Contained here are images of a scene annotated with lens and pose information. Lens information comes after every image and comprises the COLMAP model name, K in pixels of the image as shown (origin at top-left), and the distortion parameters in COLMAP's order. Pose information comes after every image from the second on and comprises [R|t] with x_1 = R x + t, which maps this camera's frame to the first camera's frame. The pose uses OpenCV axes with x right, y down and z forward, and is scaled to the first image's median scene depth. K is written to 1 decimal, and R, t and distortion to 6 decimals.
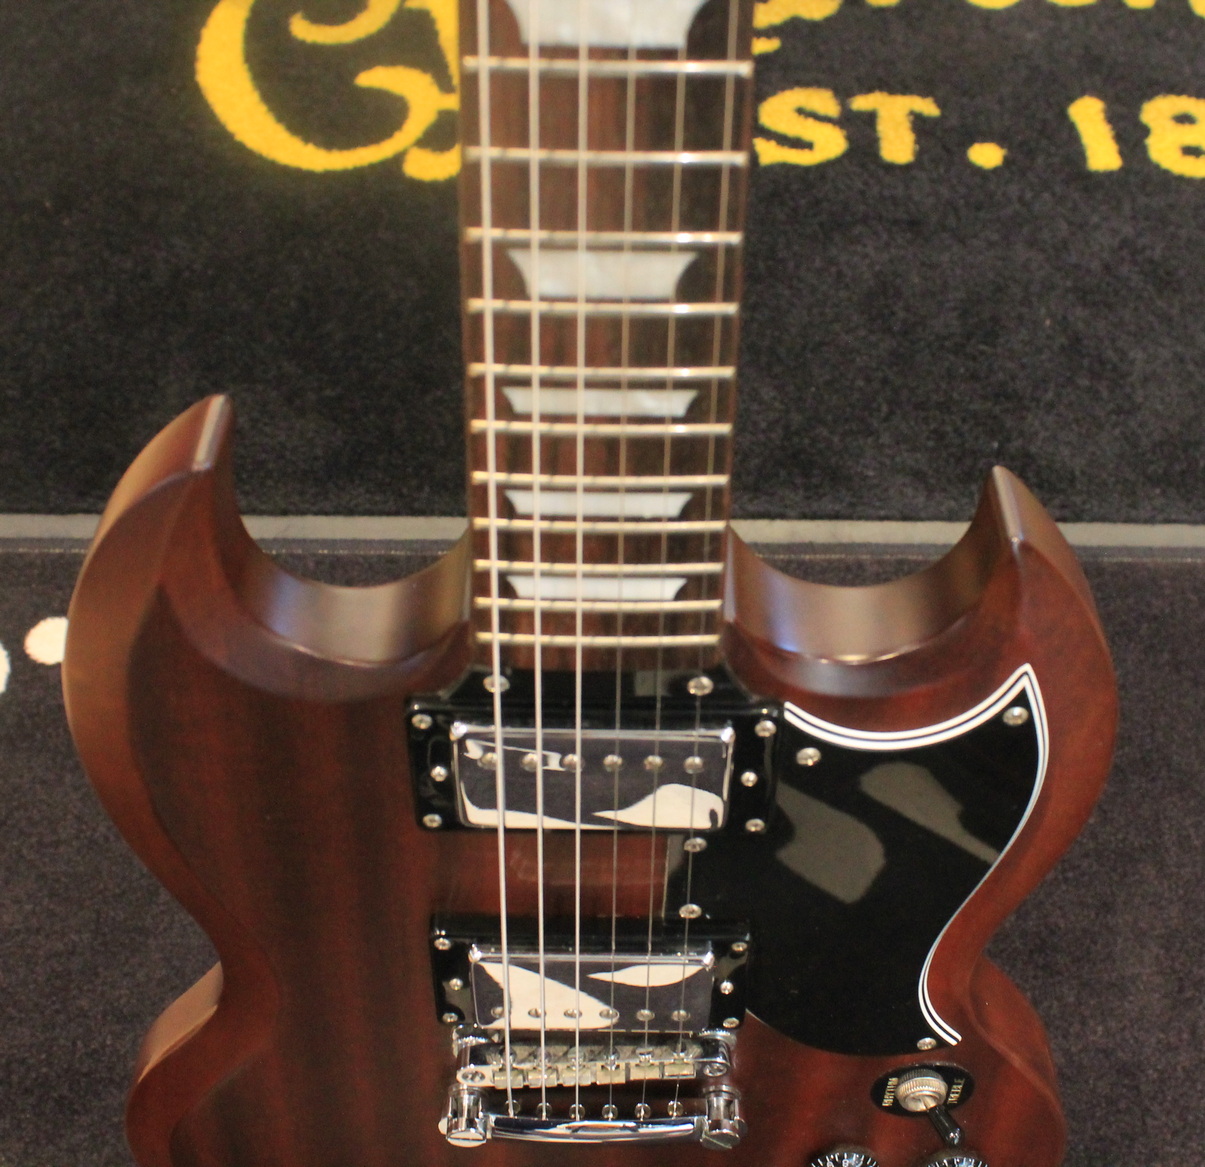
lens RADIAL K [[1605.7, 0, 668.0], [0, 1605.7, 549.3], [0, 0, 1]] dist [-0.110743, 0.000000]
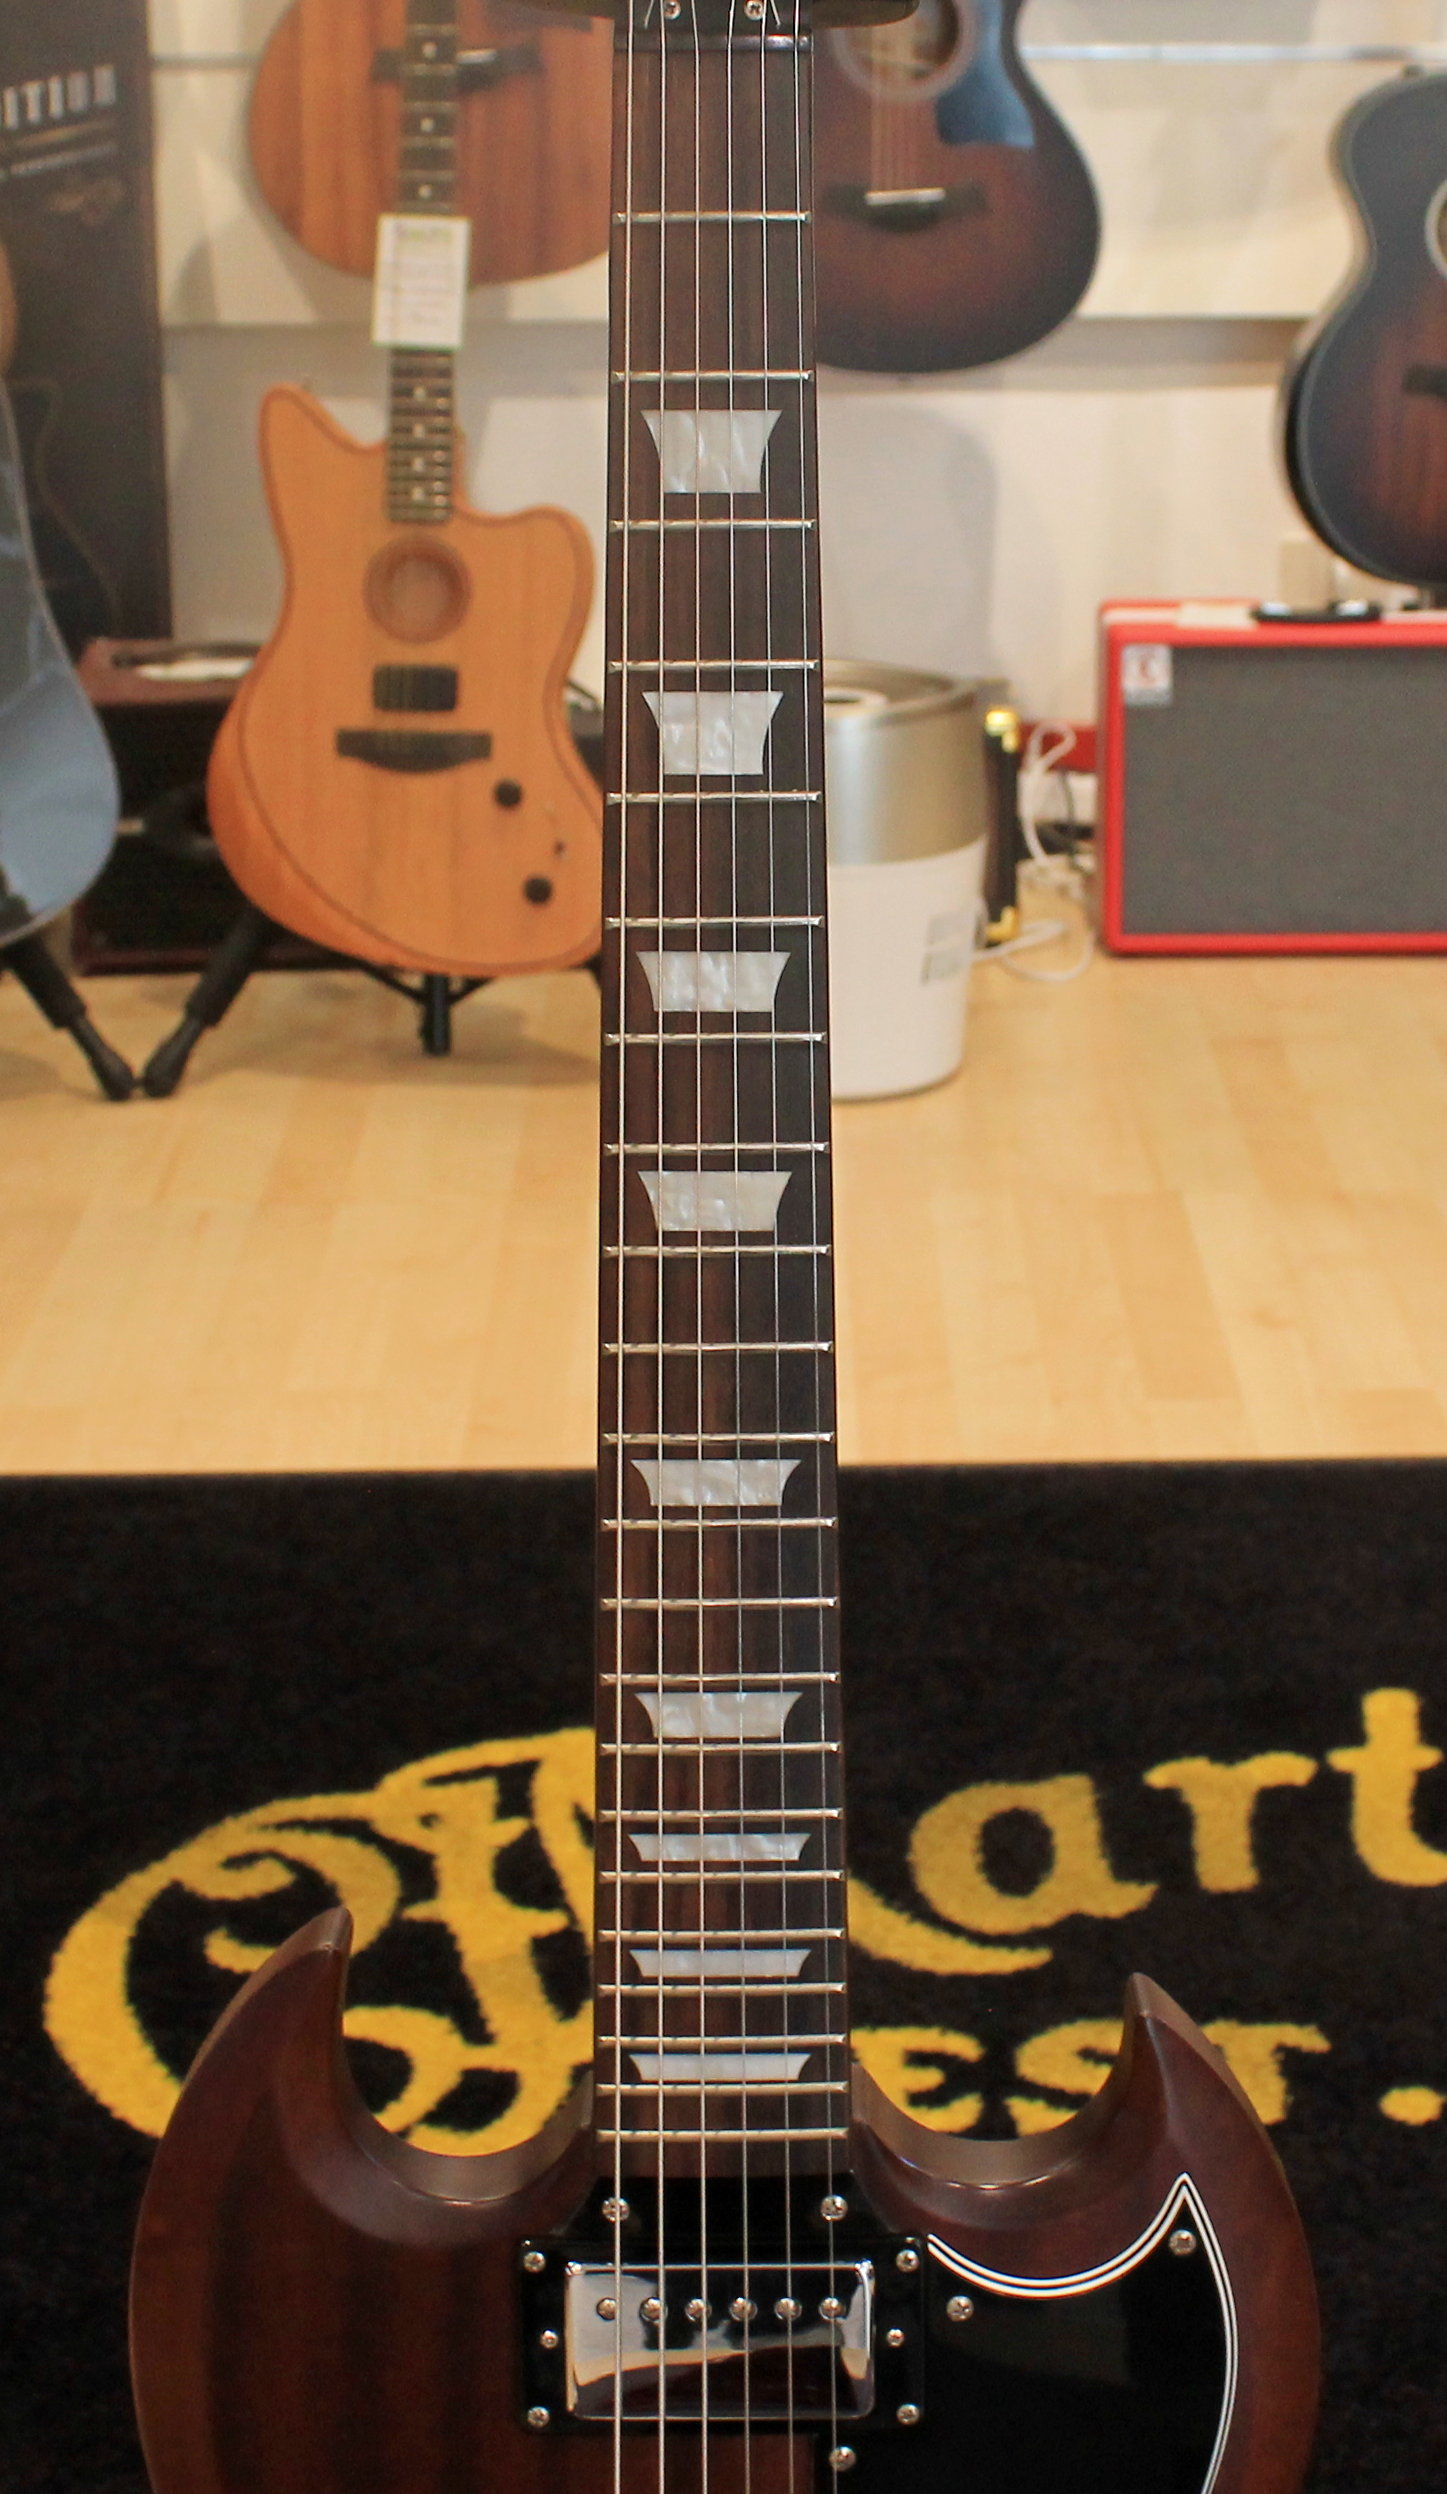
lens RADIAL K [[3851.6, 0, 854.0], [0, 3851.6, 1084.5], [0, 0, 1]] dist [-0.127804, 0.000000]
pose [[0.999231, -0.038843, -0.005313, 0.024672], [0.028620, 0.815356, -0.578253, 0.297753], [0.026793, 0.577656, 0.815840, -0.423736]]
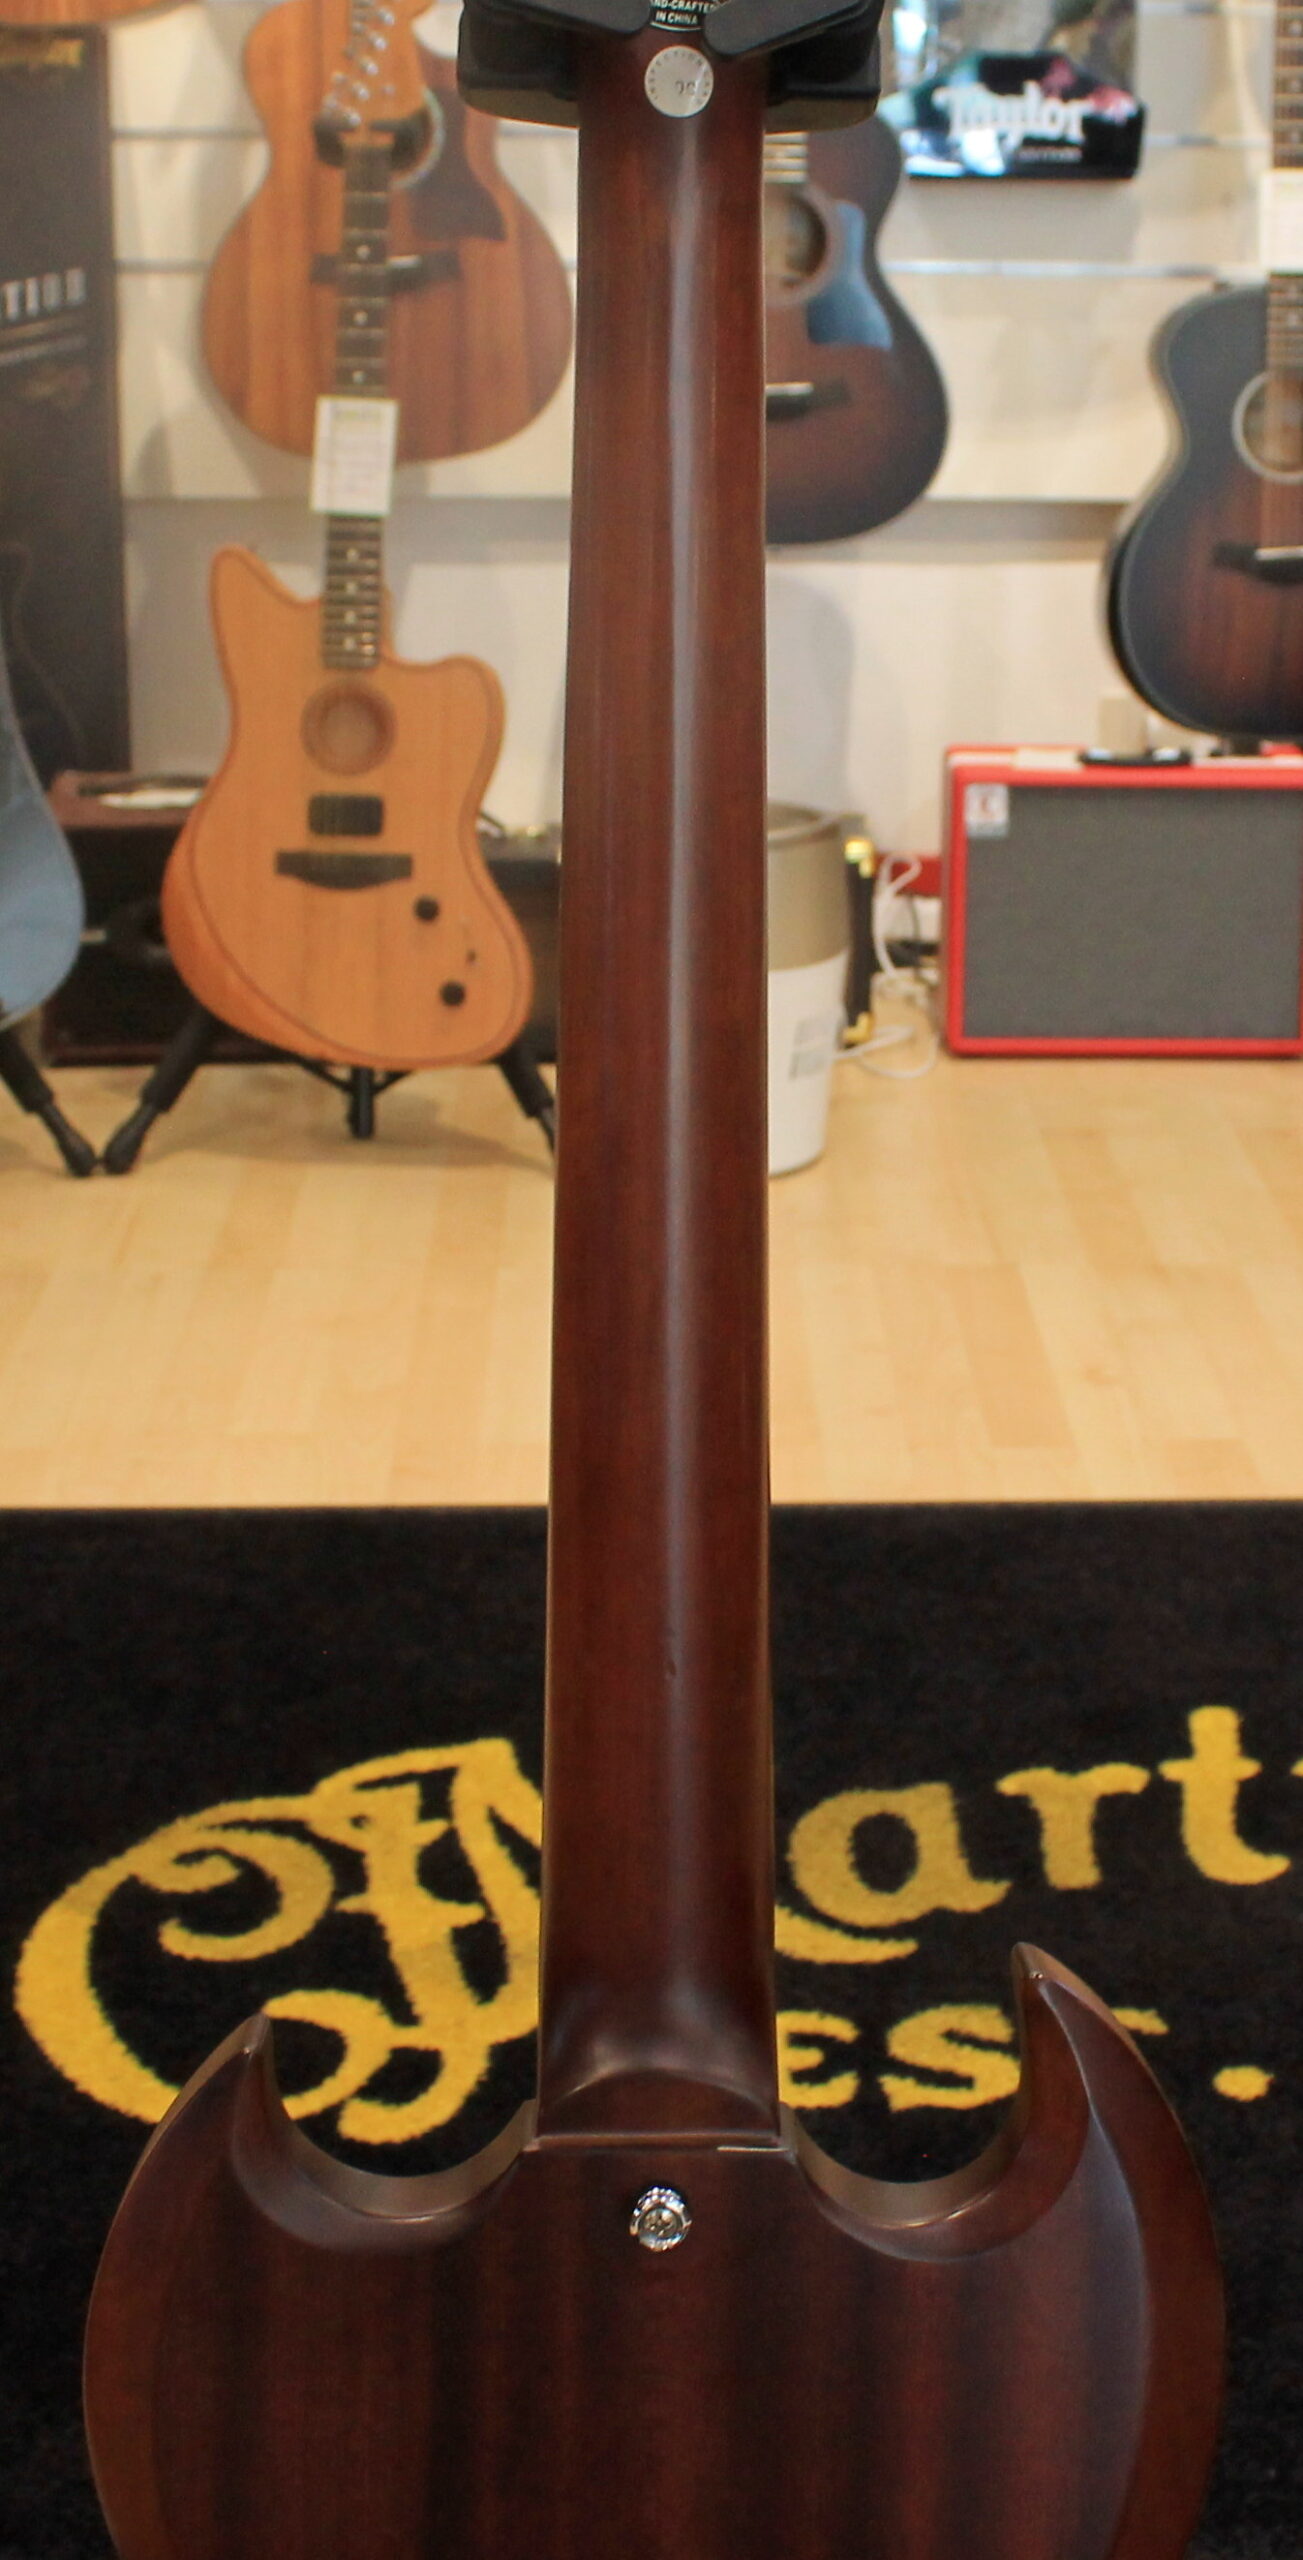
lens RADIAL K [[3296.9, 0, 778.7], [0, 3296.9, 1236.2], [0, 0, 1]] dist [-0.145026, 0.000000]
pose [[0.999398, -0.031400, 0.014741, 0.005061], [0.034262, 0.827173, -0.560902, 0.248135], [0.005419, 0.561069, 0.827751, -0.351961]]
